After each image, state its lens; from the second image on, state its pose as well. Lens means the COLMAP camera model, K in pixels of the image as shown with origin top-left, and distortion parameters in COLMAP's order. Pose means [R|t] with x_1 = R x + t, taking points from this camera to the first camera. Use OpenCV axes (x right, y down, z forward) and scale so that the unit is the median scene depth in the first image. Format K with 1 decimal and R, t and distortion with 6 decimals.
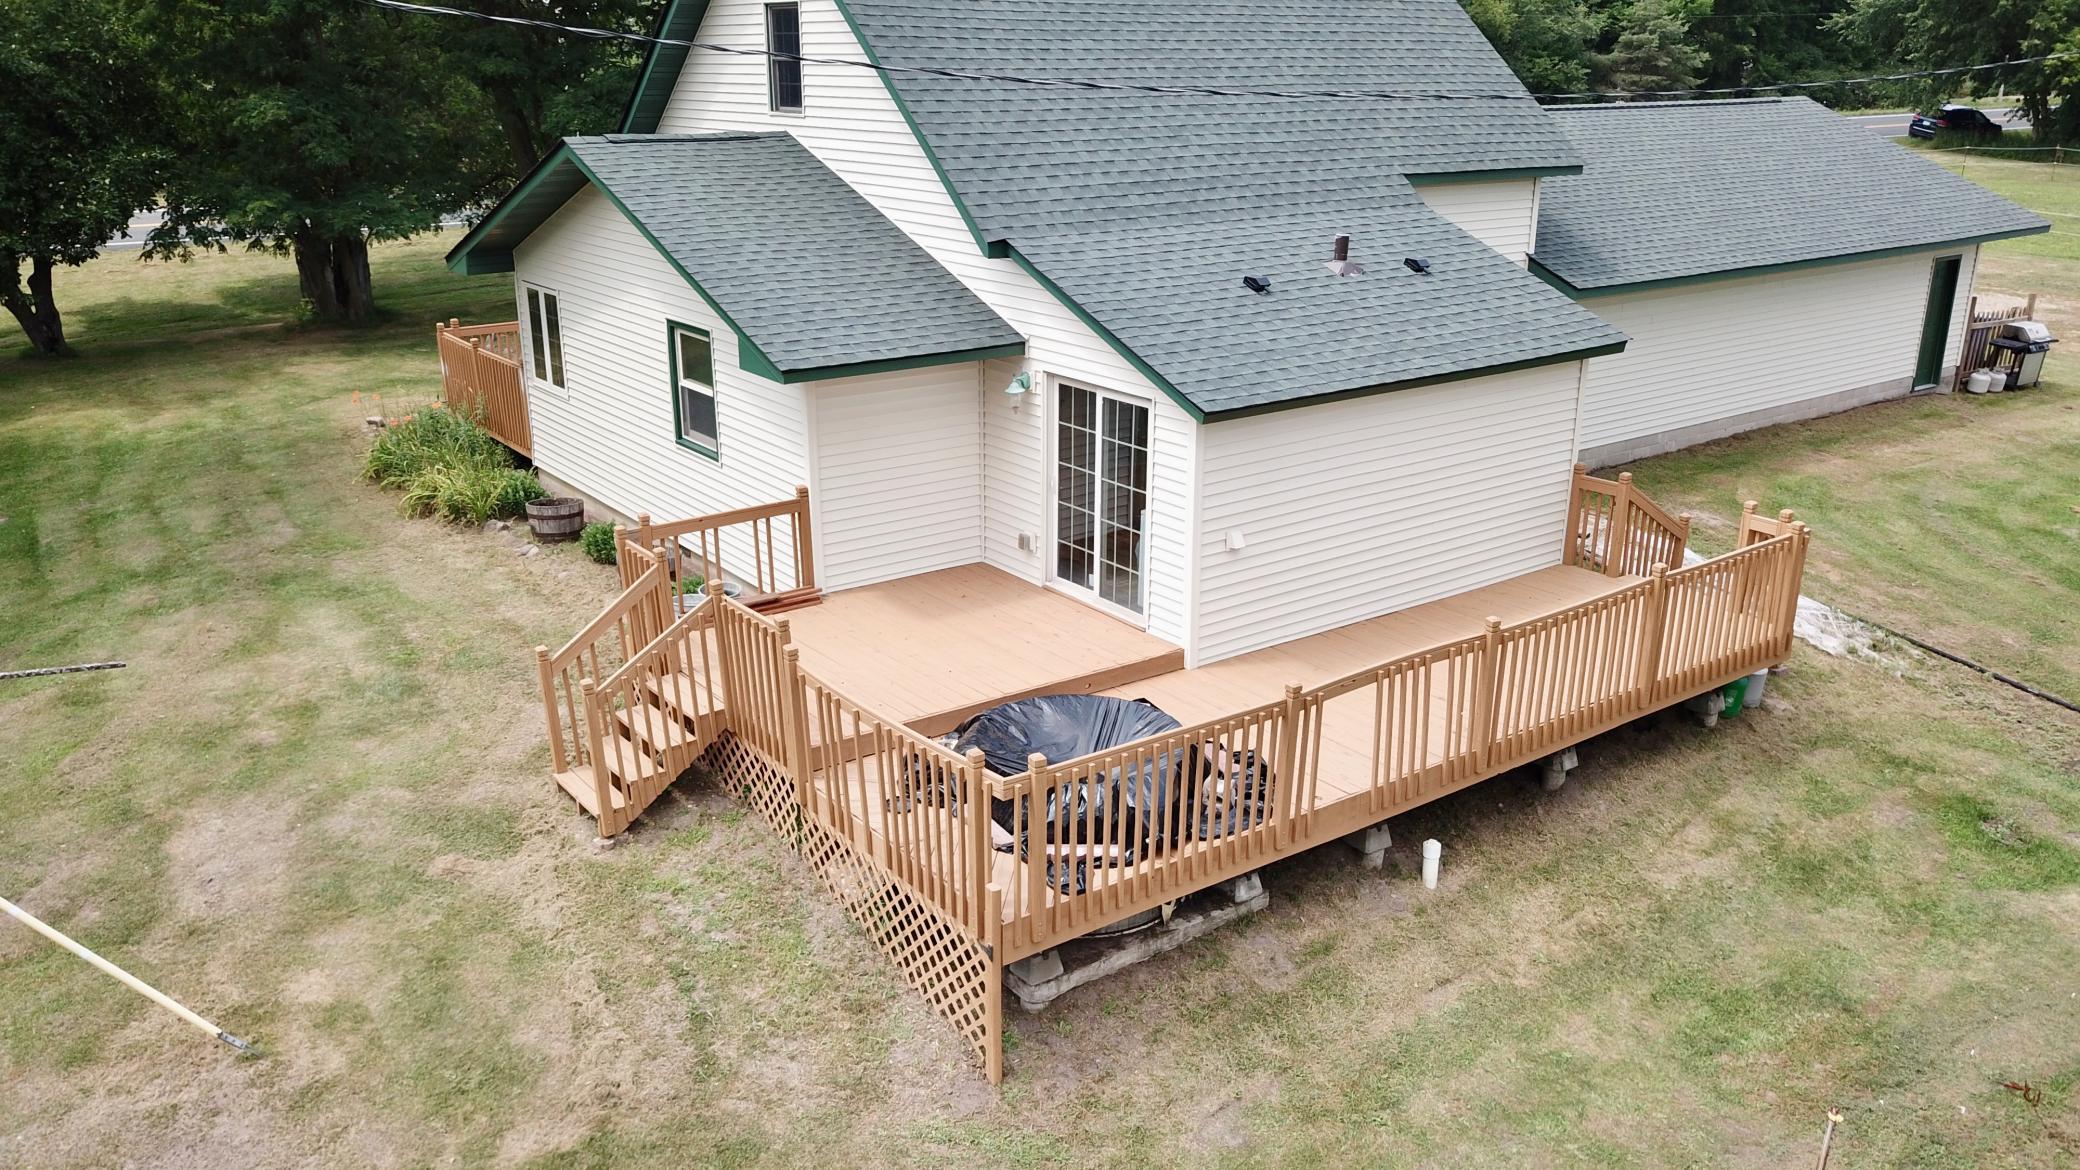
lens RADIAL K [[1592.0, 0, 1028.7], [0, 1592.0, 590.2], [0, 0, 1]] dist [-0.048601, 0.096448]
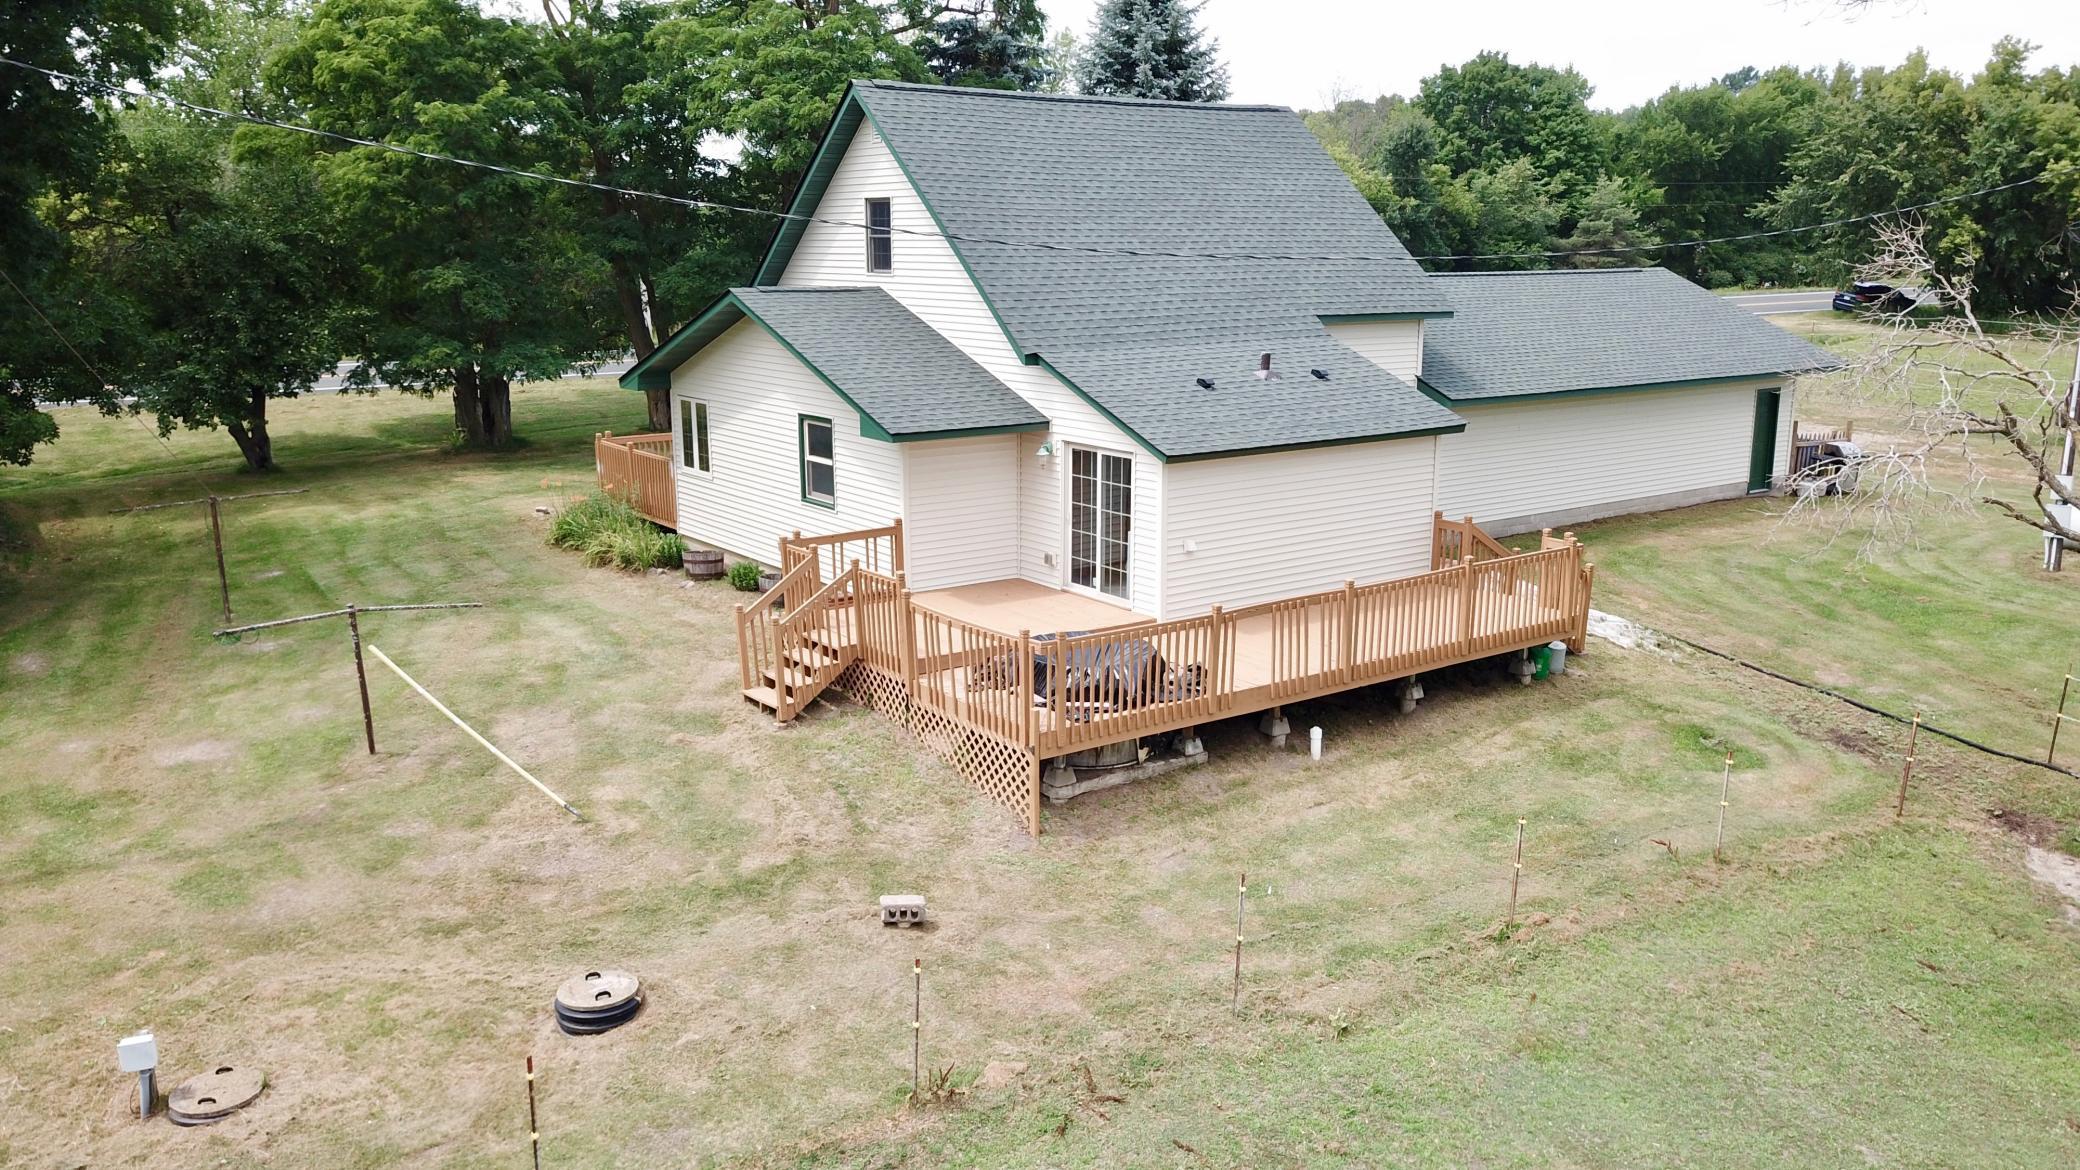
lens RADIAL K [[1568.8, 0, 1026.6], [0, 1568.8, 598.4], [0, 0, 1]] dist [0.021018, -0.016282]
pose [[0.999972, 0.001122, -0.007348, -0.012904], [-0.001875, 0.994661, -0.103184, 0.161053], [0.007193, 0.103195, 0.994635, -0.445546]]
